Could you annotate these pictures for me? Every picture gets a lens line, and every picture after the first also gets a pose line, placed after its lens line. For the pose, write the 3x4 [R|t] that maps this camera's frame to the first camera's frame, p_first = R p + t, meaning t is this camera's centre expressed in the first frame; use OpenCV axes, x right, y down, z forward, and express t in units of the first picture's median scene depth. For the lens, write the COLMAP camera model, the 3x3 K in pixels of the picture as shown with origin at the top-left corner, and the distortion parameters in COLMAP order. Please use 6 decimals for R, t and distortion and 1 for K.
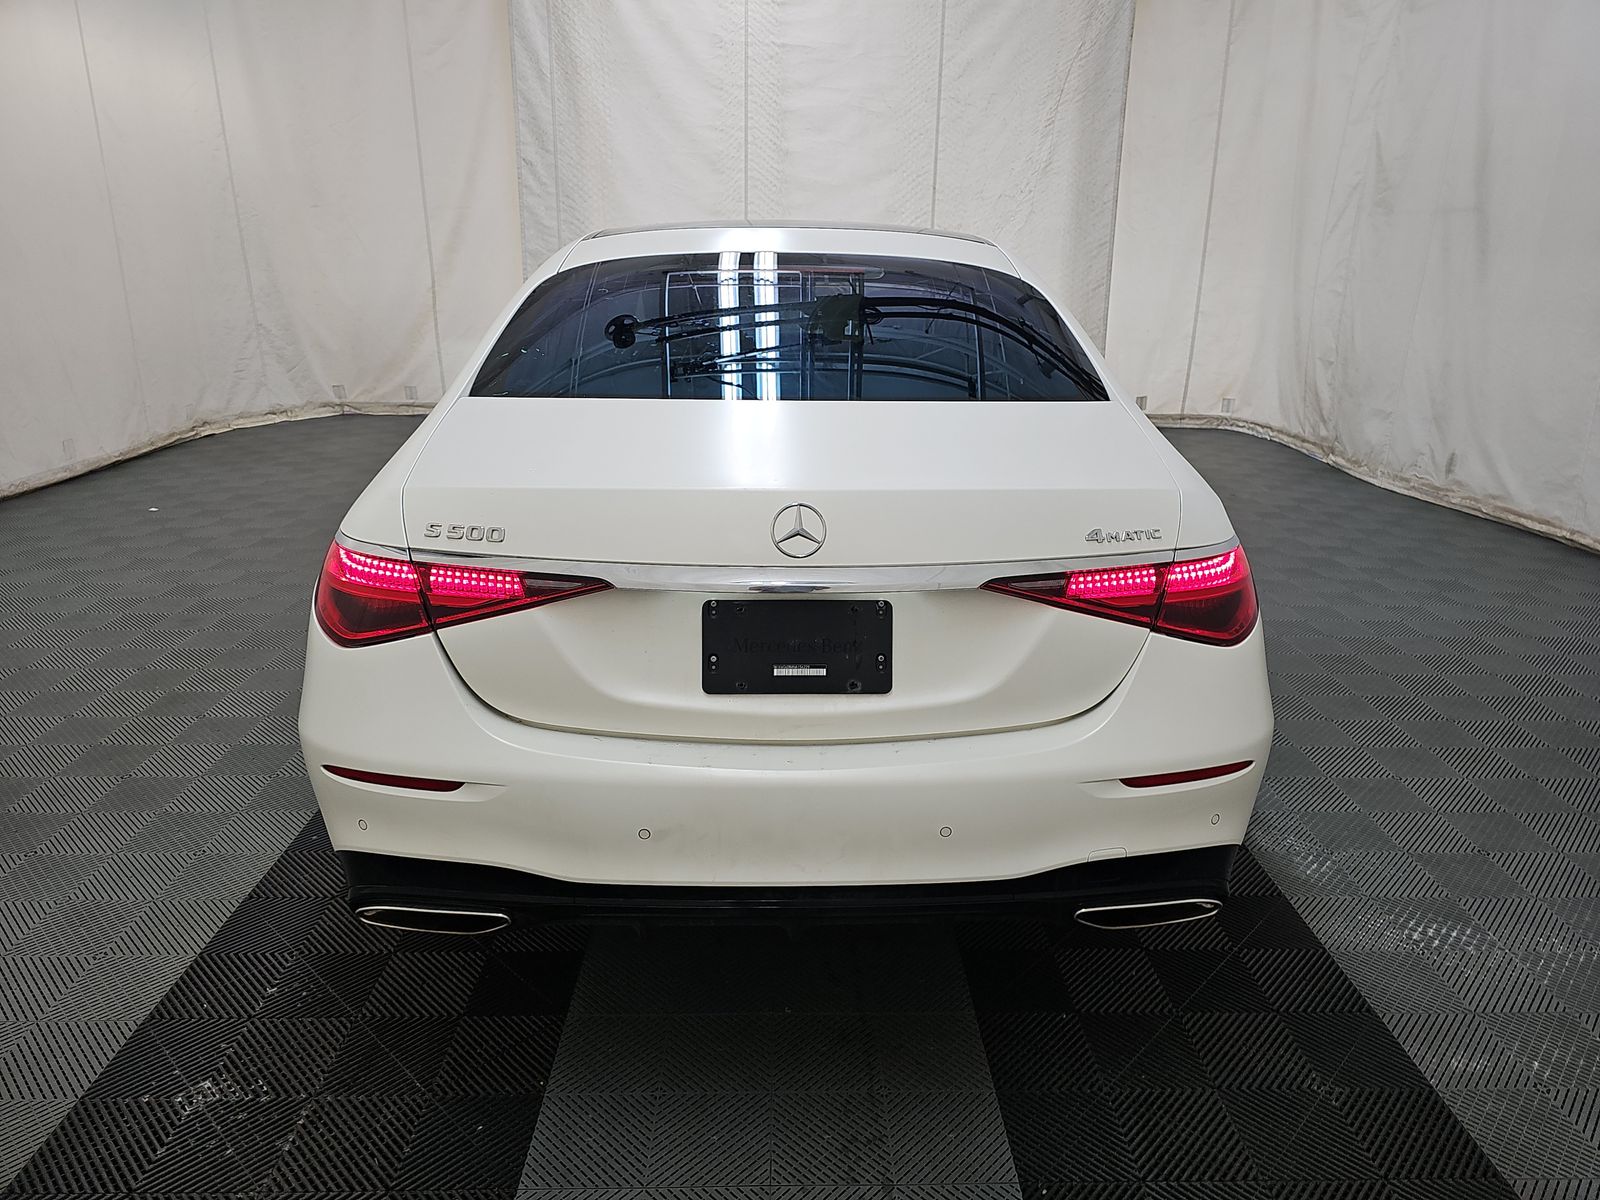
lens RADIAL K [[1051.9, 0, 800.0], [0, 1051.9, 600.0], [0, 0, 1]] dist [0.037166, -0.038150]
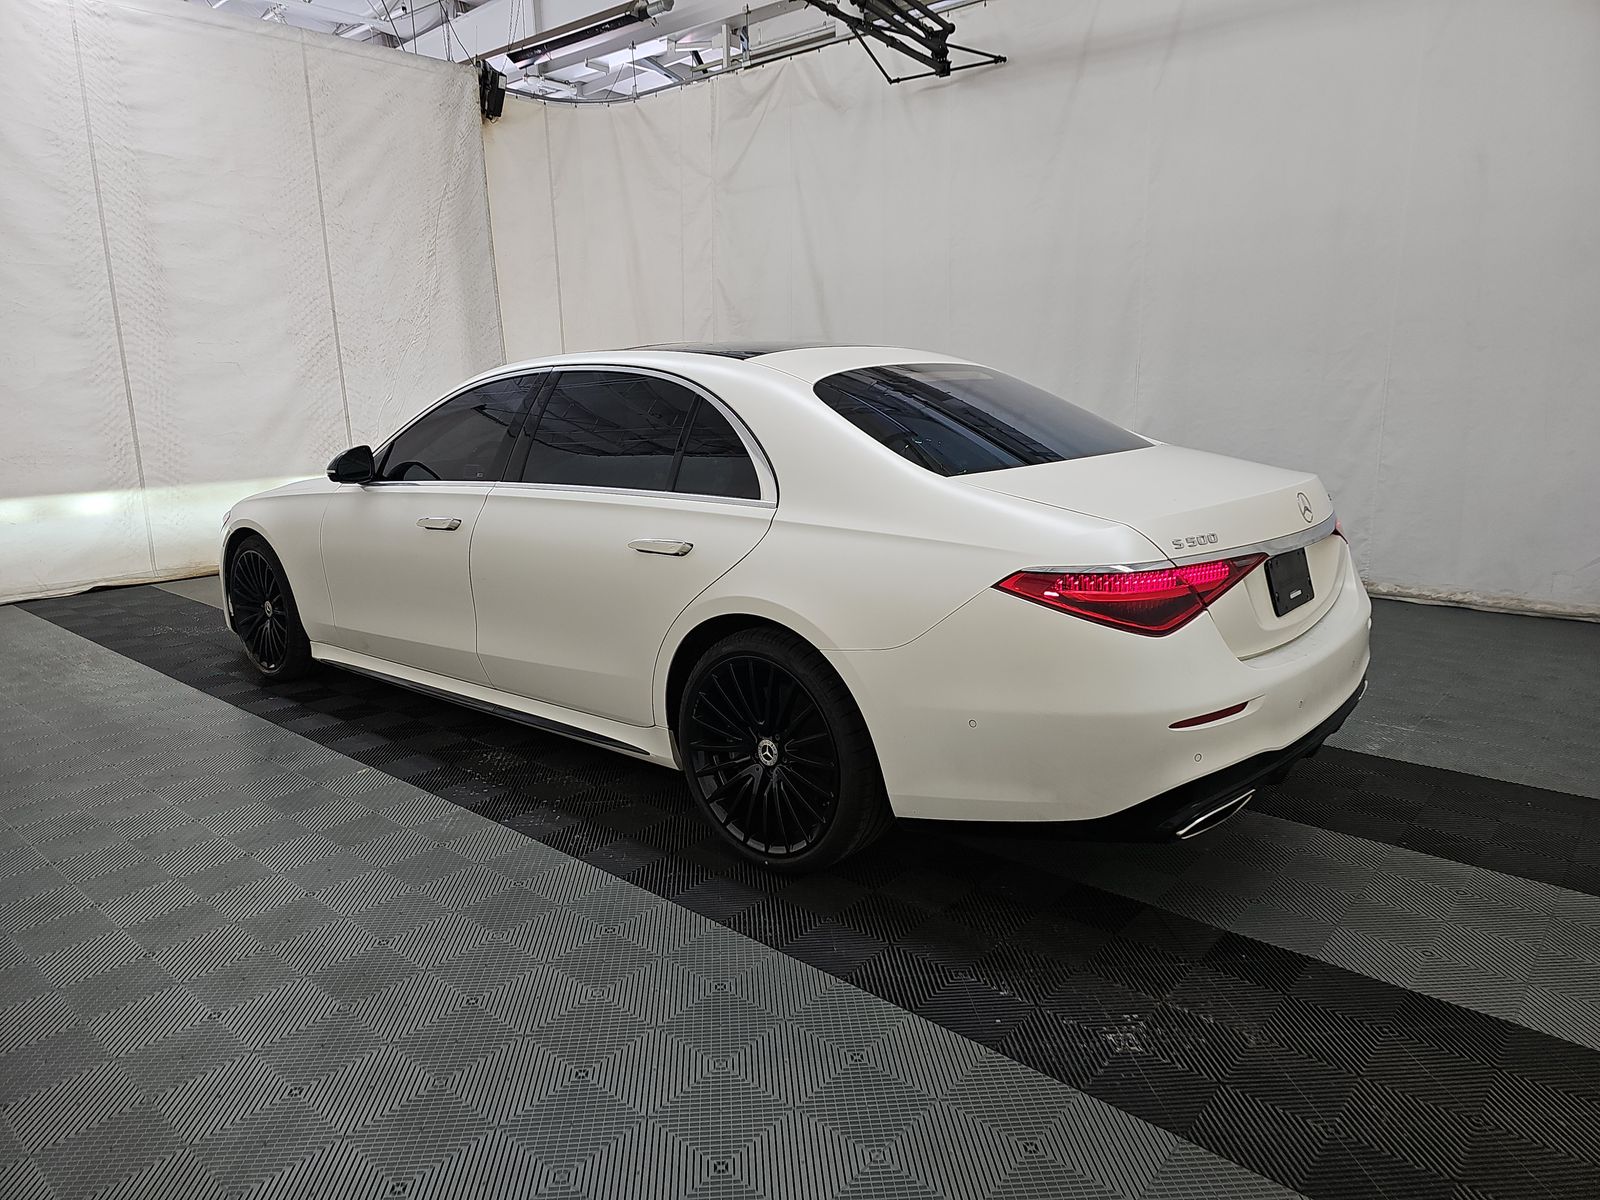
lens RADIAL K [[1051.9, 0, 800.0], [0, 1051.9, 600.0], [0, 0, 1]] dist [0.037166, -0.038150]
pose [[0.666393, -0.182195, 0.722997, -0.353598], [0.256359, 0.966554, 0.007282, -0.028276], [-0.700143, 0.180494, 0.690813, 0.071467]]
